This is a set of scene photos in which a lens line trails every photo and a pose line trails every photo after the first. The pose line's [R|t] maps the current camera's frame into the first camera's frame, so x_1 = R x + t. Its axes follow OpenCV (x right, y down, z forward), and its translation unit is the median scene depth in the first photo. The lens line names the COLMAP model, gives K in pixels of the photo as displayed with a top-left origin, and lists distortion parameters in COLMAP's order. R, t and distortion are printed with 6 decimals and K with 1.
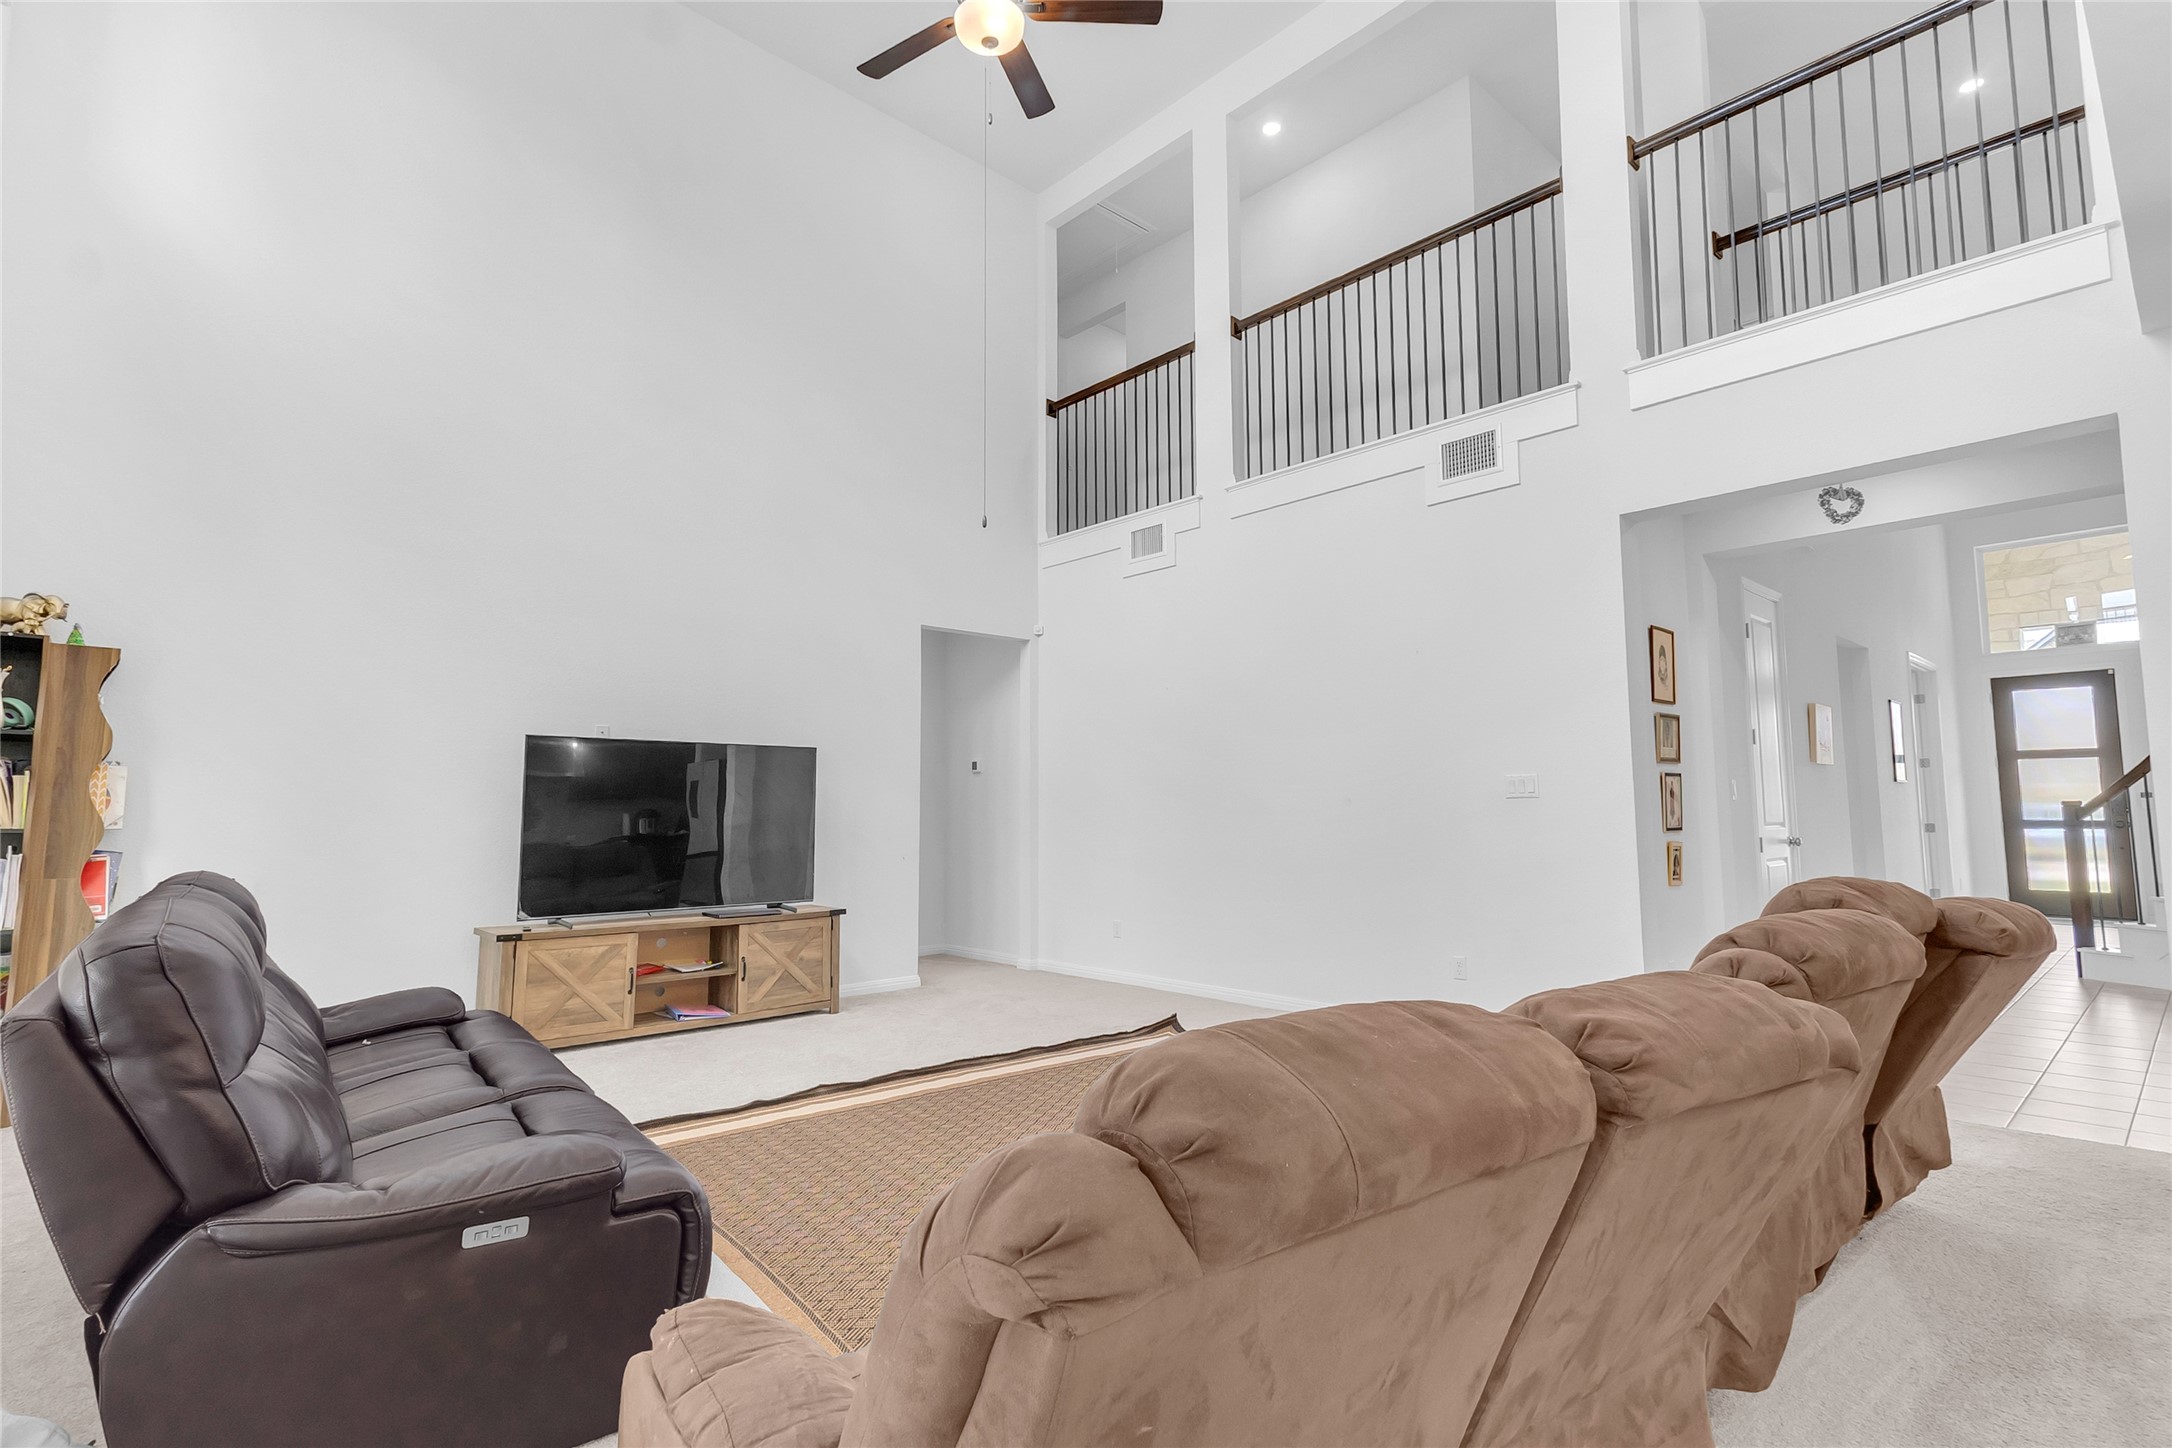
lens RADIAL K [[1026.9, 0, 1091.8], [0, 1026.9, 726.1], [0, 0, 1]] dist [0.004832, -0.000830]
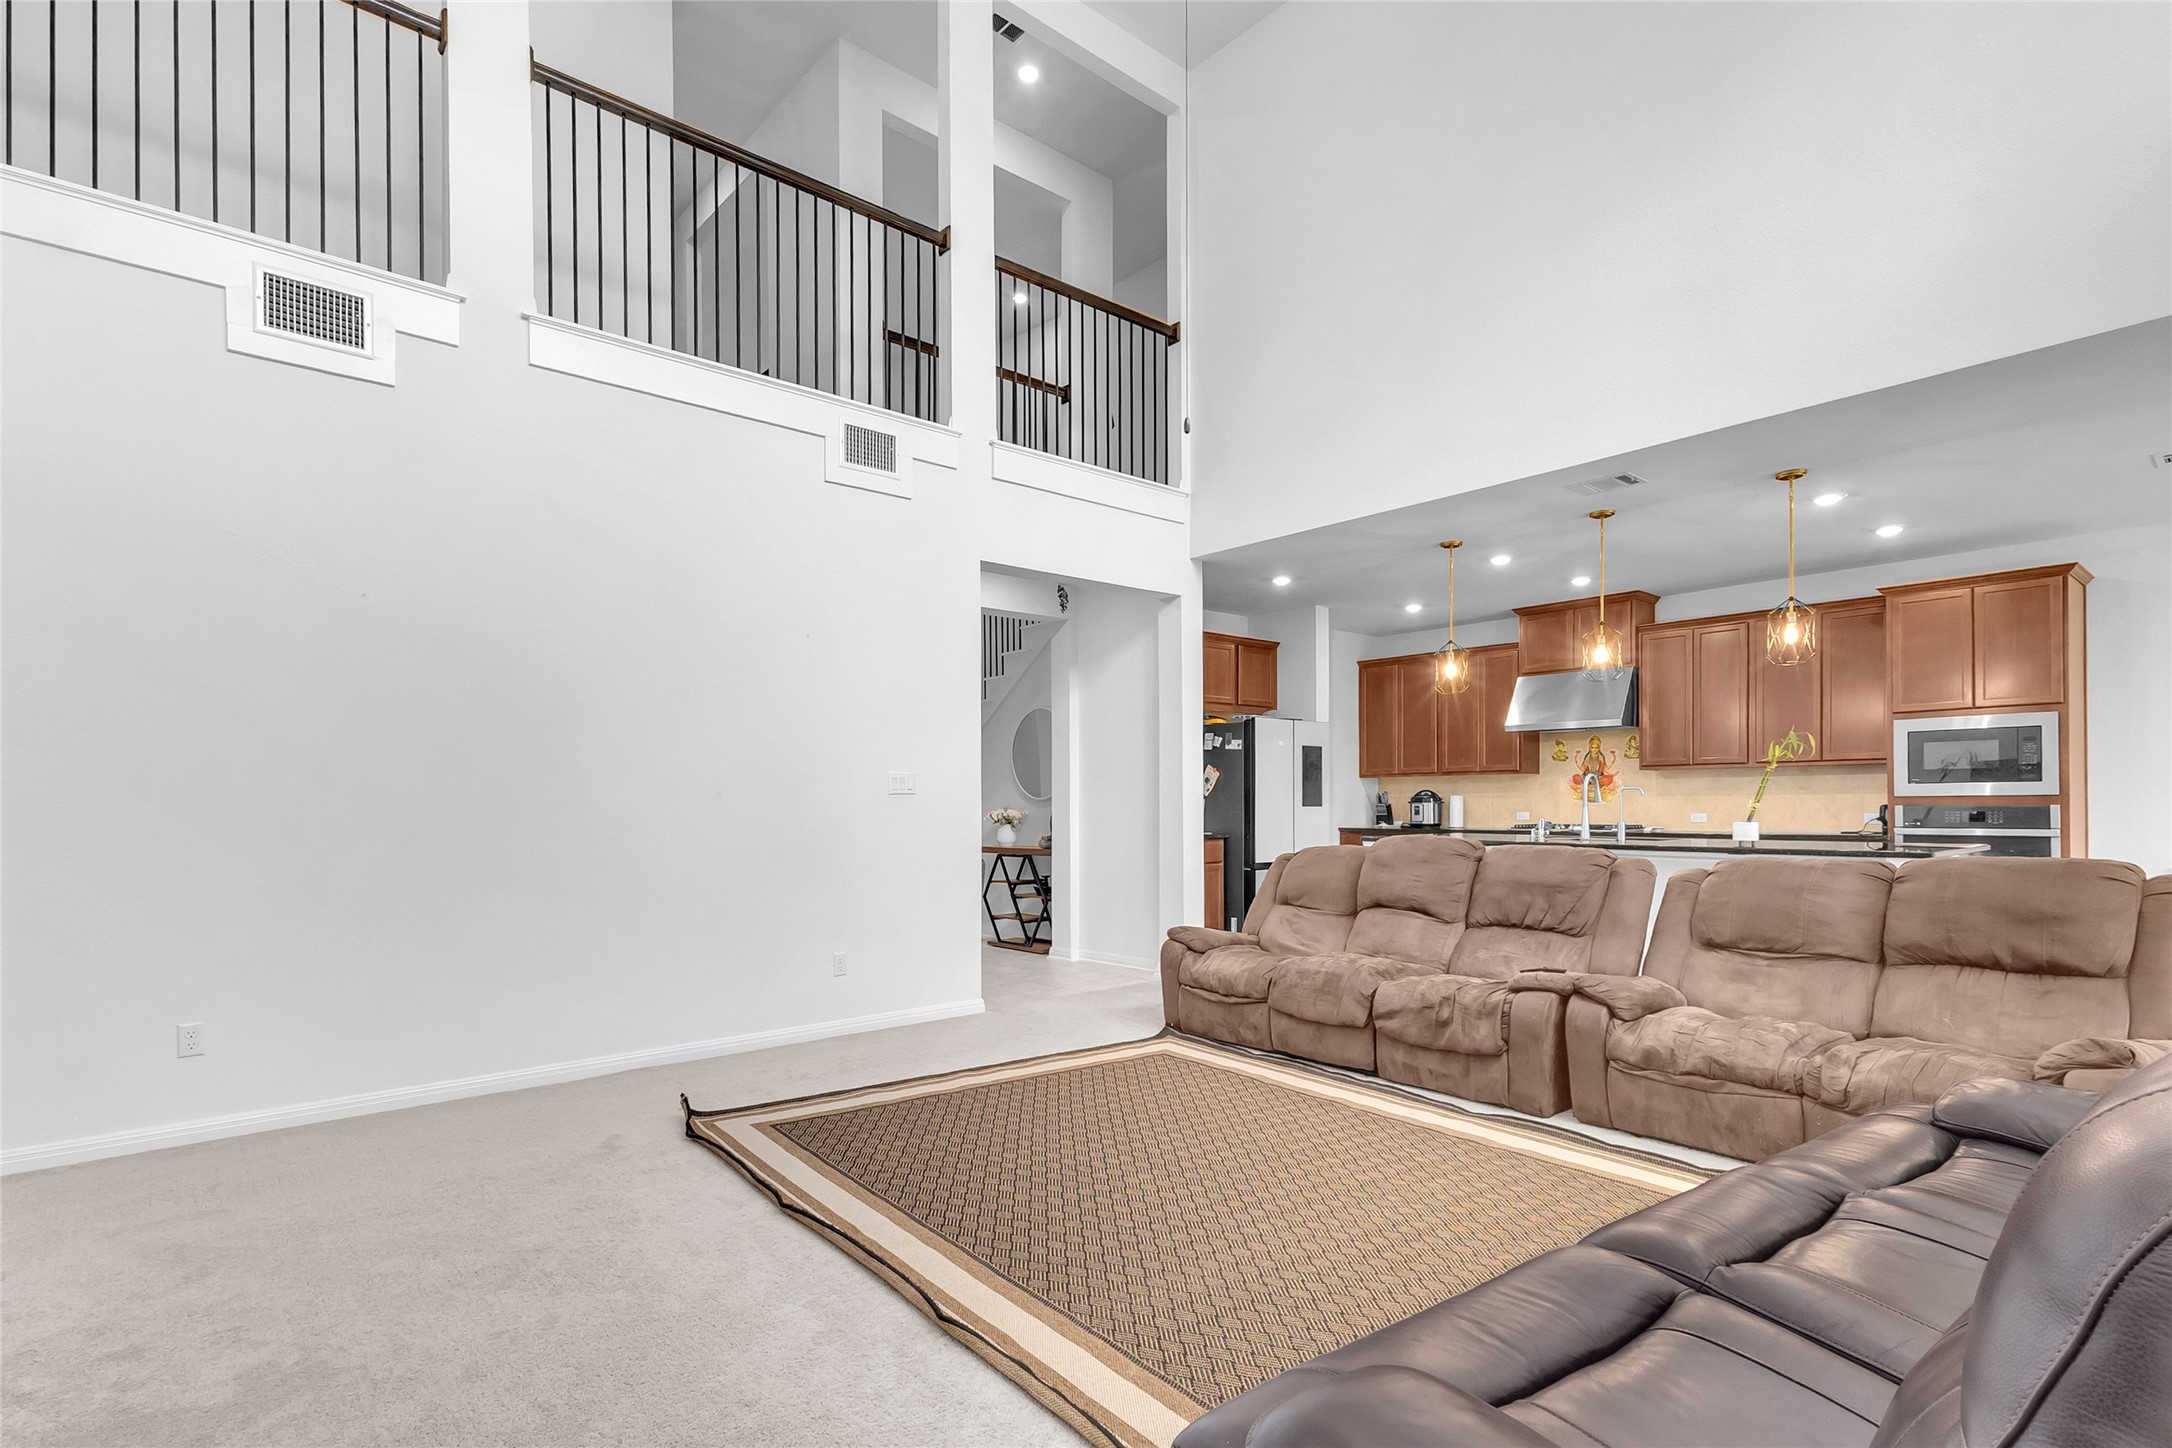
lens RADIAL K [[1065.2, 0, 1110.3], [0, 1065.2, 786.5], [0, 0, 1]] dist [0.025418, 0.000754]
pose [[0.031705, 0.016227, 0.999366, -0.540373], [-0.080081, 0.996695, -0.013643, 0.047014], [-0.996284, -0.079597, 0.032900, 0.587214]]
